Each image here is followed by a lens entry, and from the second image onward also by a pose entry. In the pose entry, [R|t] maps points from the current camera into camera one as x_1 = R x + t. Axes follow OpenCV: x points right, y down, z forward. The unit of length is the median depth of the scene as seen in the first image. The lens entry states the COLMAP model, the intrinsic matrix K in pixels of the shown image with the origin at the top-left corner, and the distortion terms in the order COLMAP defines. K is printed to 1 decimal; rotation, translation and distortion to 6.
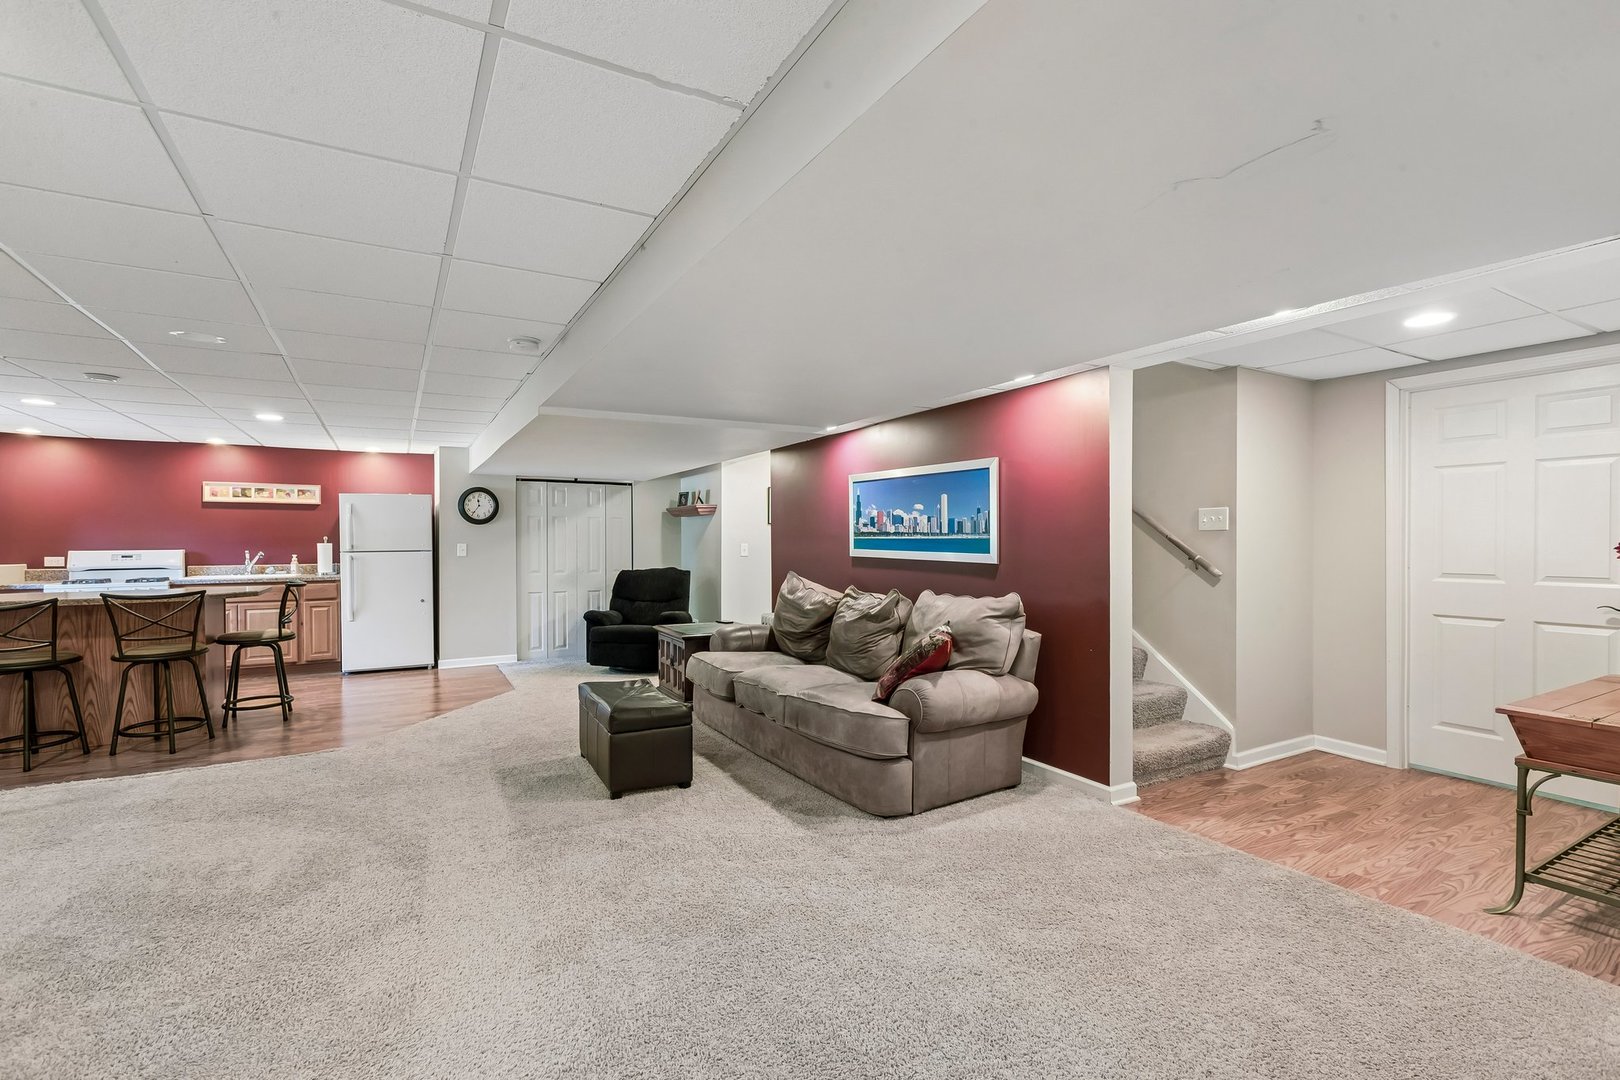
lens RADIAL K [[733.0, 0, 781.5], [0, 733.0, 547.2], [0, 0, 1]] dist [0.000834, -0.001808]
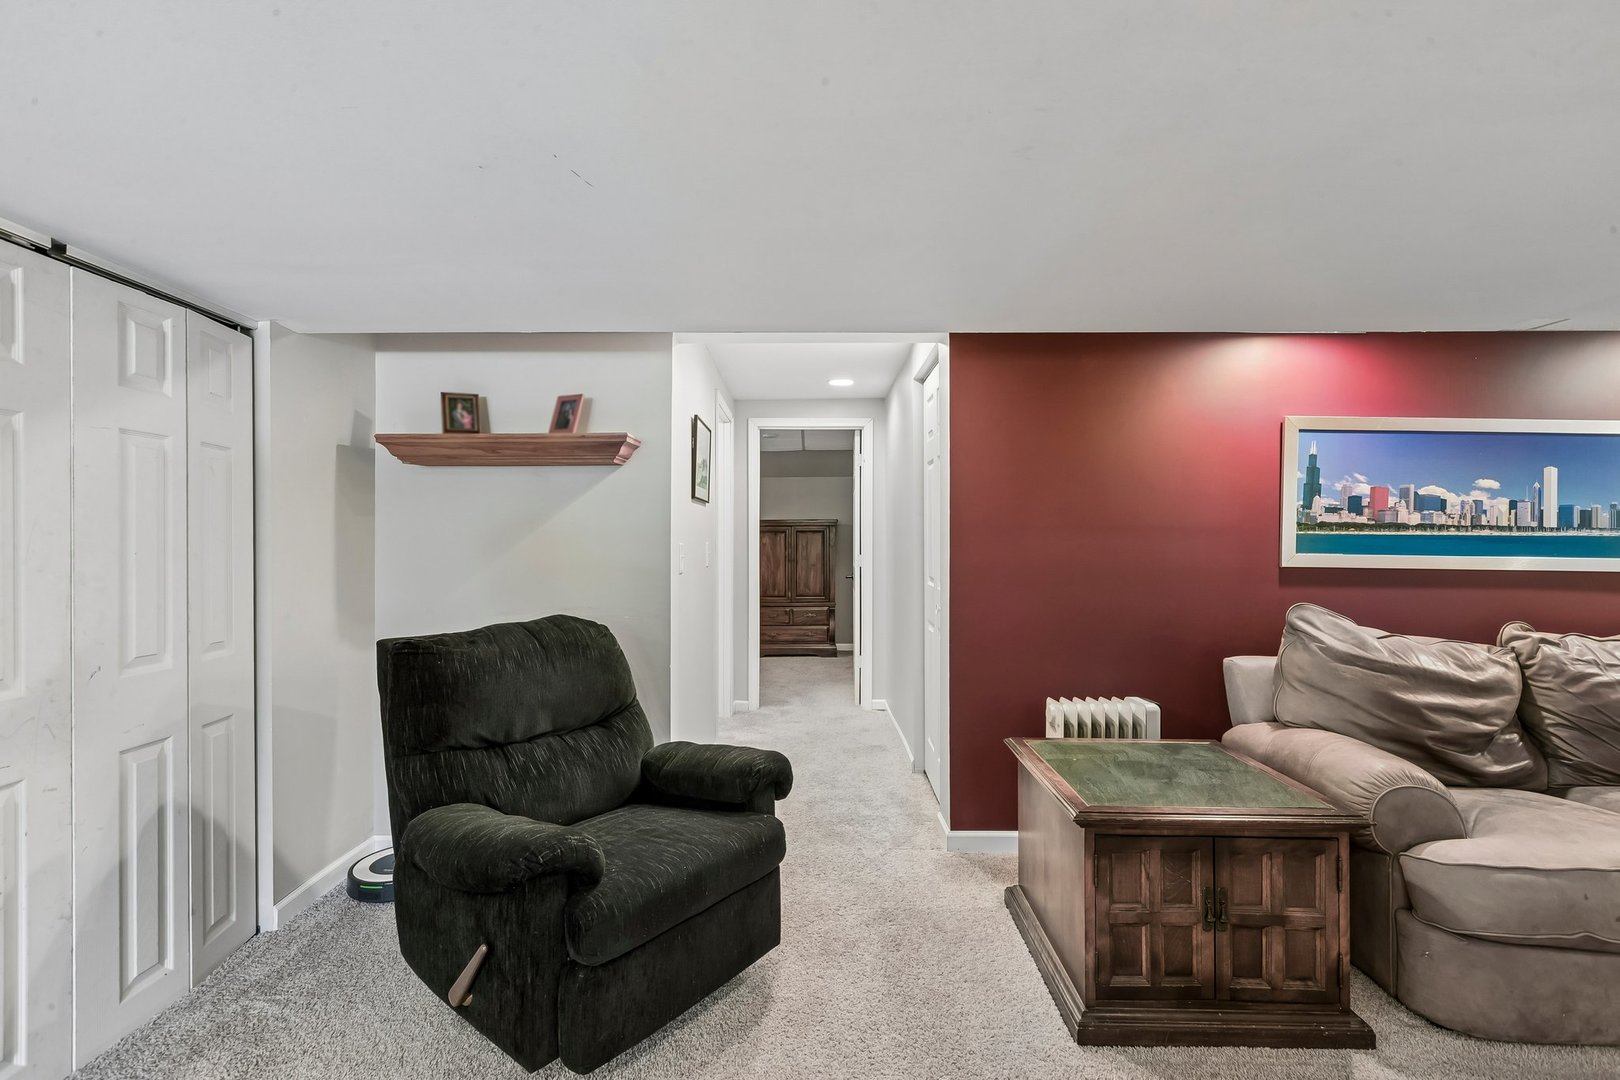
lens RADIAL K [[733.0, 0, 802.2], [0, 733.0, 539.1], [0, 0, 1]] dist [0.000834, -0.001808]
pose [[0.479457, 0.004047, 0.877556, -0.546438], [0.003343, 0.999974, -0.006439, -0.005935], [-0.877559, 0.006021, 0.479431, 1.057507]]
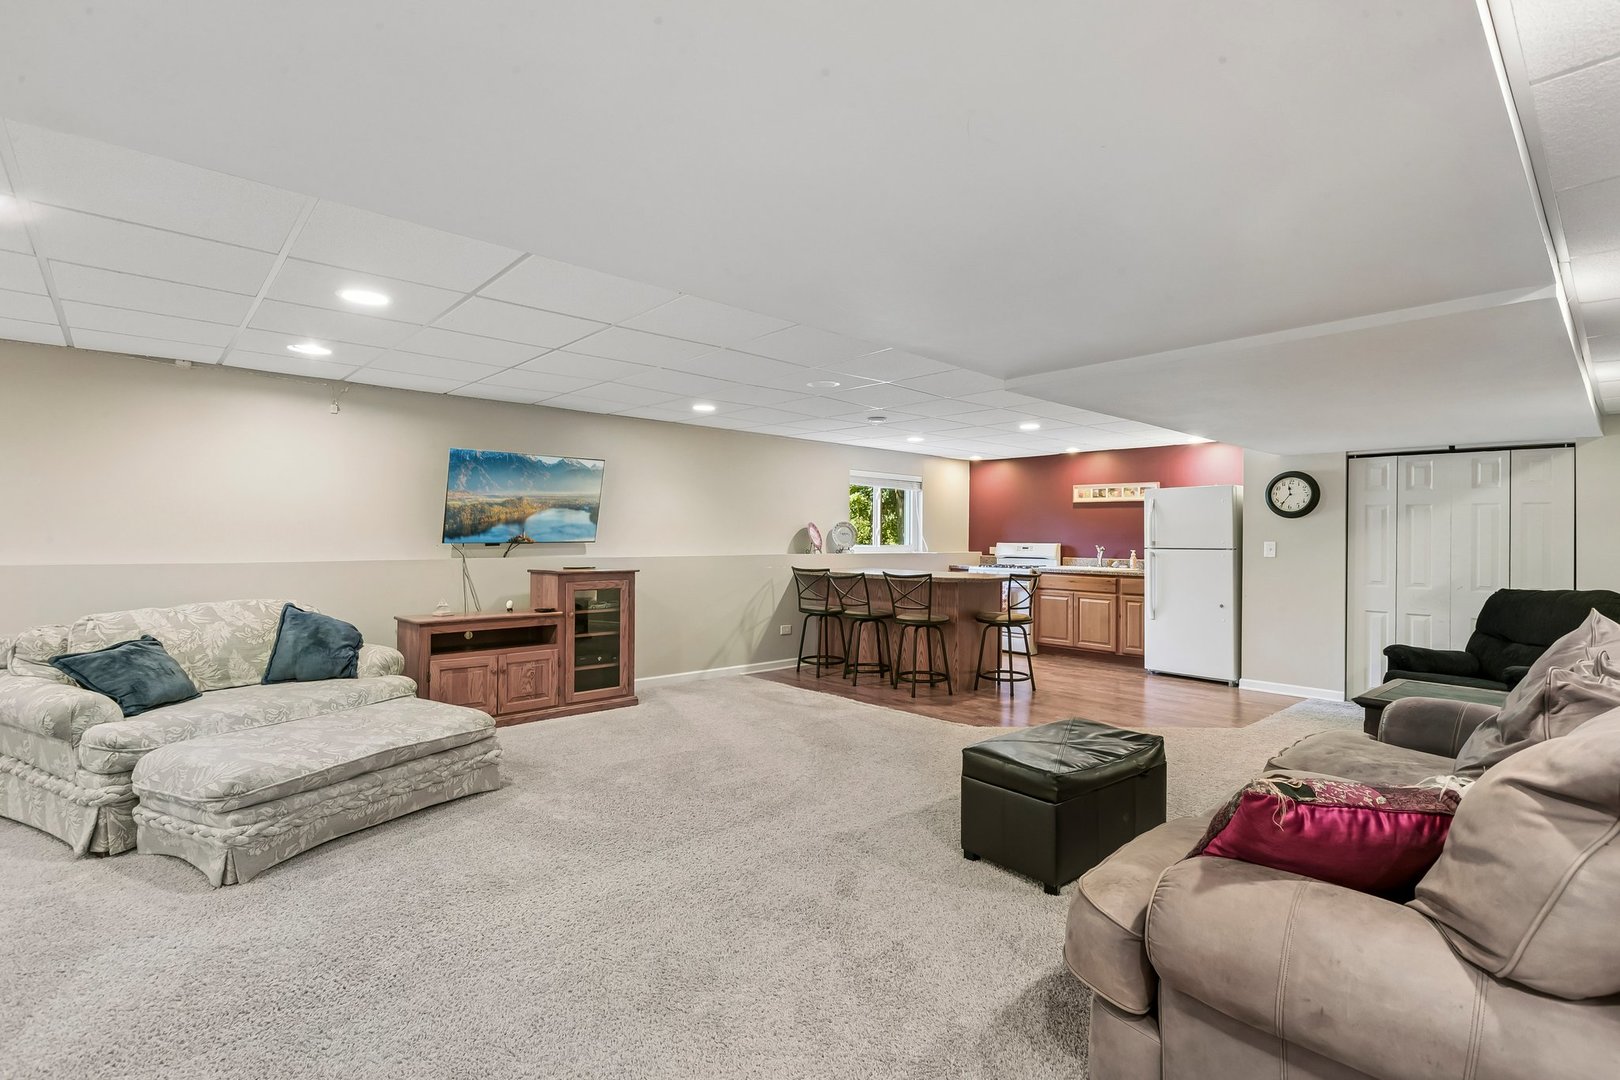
lens RADIAL K [[733.0, 0, 801.3], [0, 733.0, 530.4], [0, 0, 1]] dist [0.000834, -0.001808]
pose [[0.244272, -0.000890, -0.969706, 0.327884], [-0.019089, 0.999801, -0.005726, -0.003997], [0.969519, 0.019910, 0.244206, 0.403553]]
